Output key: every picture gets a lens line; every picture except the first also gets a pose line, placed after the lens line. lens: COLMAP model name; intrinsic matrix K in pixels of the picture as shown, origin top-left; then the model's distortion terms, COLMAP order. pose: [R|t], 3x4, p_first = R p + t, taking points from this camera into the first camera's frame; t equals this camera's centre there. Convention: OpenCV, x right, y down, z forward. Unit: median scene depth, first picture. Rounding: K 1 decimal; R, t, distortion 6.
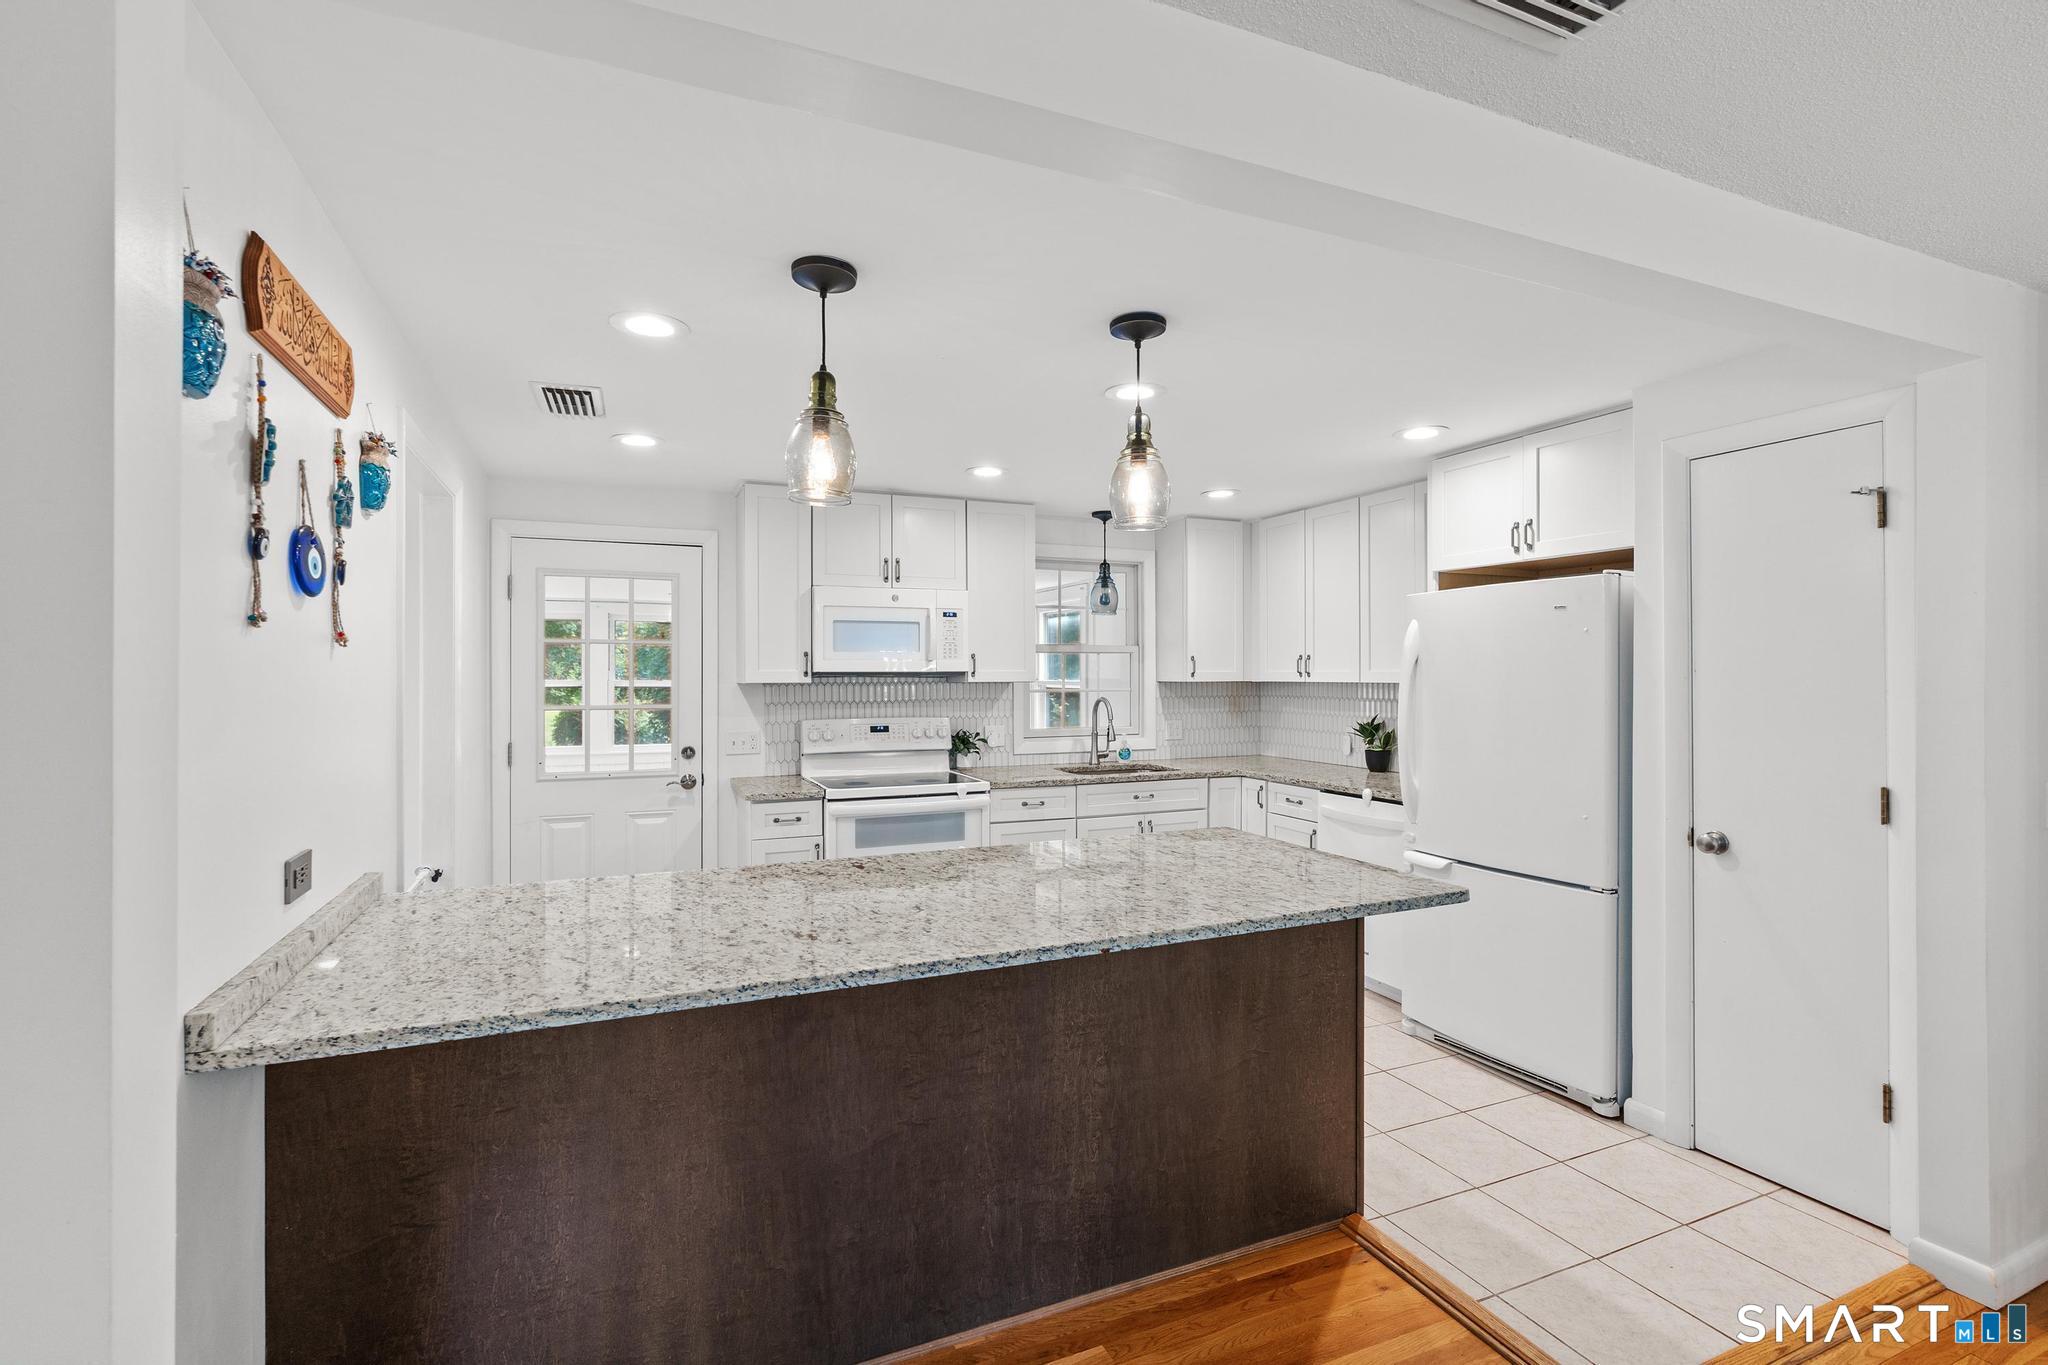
lens RADIAL K [[919.0, 0, 1009.3], [0, 919.0, 676.6], [0, 0, 1]] dist [-0.010471, 0.003655]
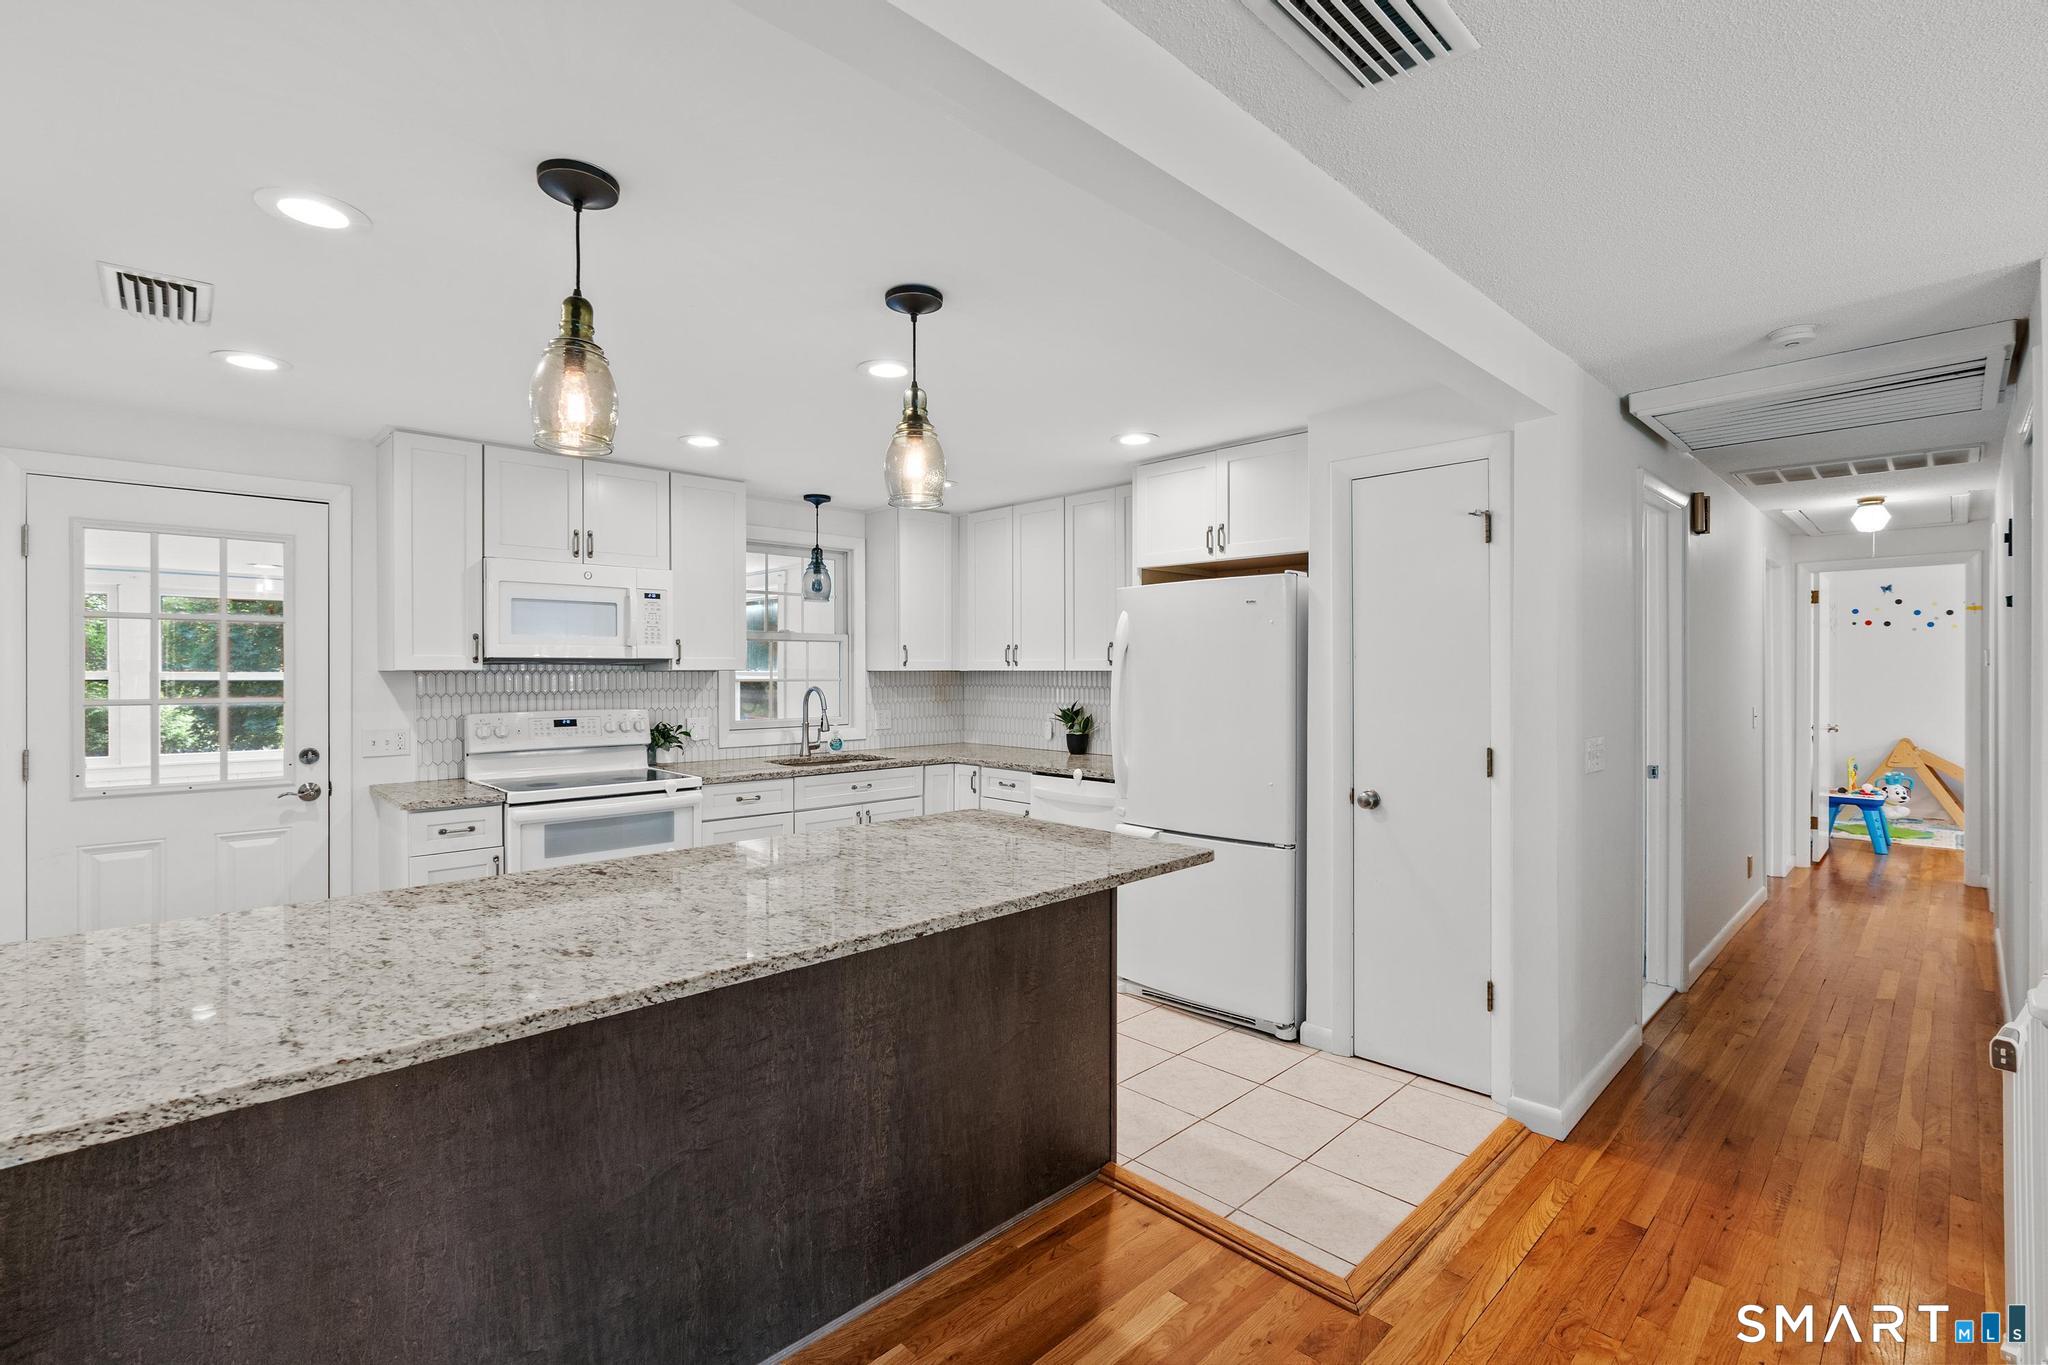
lens RADIAL K [[919.0, 0, 1008.0], [0, 919.0, 675.9], [0, 0, 1]] dist [-0.010471, 0.003655]
pose [[0.934725, -0.001024, 0.355372, -0.100983], [-0.000334, 0.999993, 0.003760, 0.014402], [-0.355373, -0.003633, 0.934718, 0.041229]]
